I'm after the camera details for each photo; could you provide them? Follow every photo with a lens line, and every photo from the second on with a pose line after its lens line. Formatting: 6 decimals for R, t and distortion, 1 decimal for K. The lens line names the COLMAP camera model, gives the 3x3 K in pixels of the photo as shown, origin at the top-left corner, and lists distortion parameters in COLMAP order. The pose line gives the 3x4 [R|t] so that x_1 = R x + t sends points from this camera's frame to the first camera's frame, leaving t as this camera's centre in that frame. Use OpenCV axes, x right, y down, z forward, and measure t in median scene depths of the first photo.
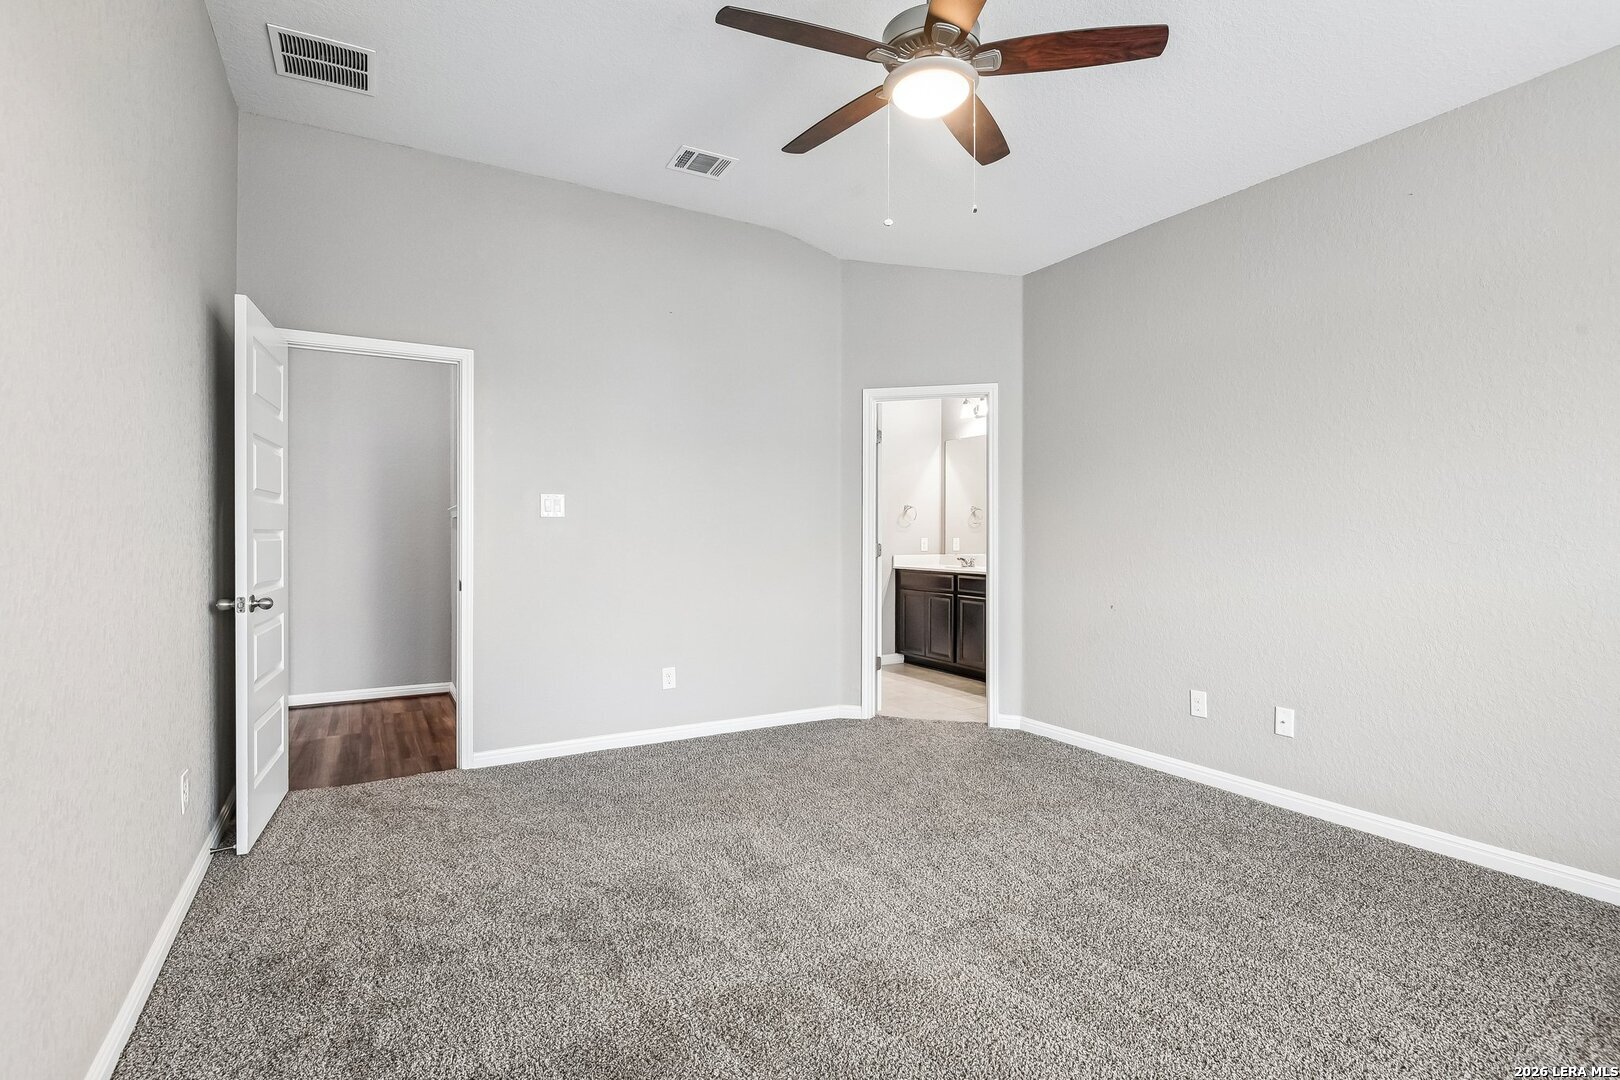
lens RADIAL K [[762.2, 0, 810.0], [0, 762.2, 540.0], [0, 0, 1]] dist [0.003151, 0.000045]
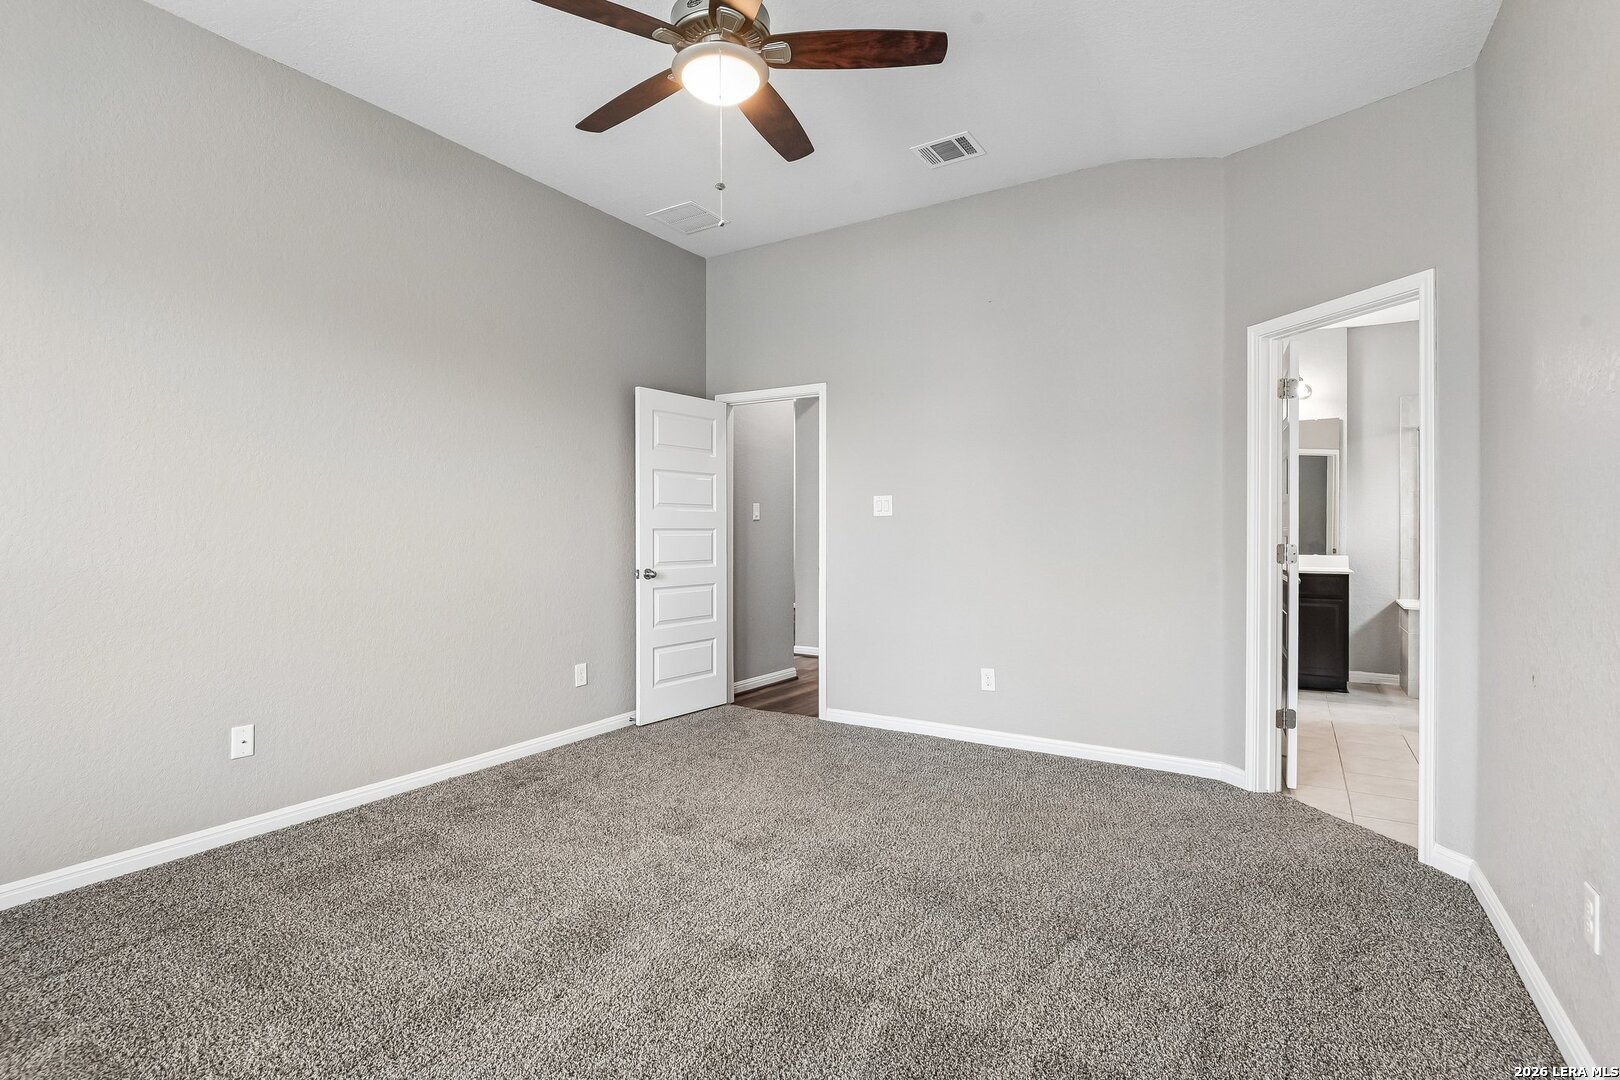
lens RADIAL K [[762.2, 0, 810.0], [0, 762.2, 540.0], [0, 0, 1]] dist [0.003151, 0.000045]
pose [[0.491446, 0.007047, -0.870879, 0.604089], [-0.007857, 0.999962, 0.003658, 0.001818], [0.870872, 0.005045, 0.491483, 0.356850]]
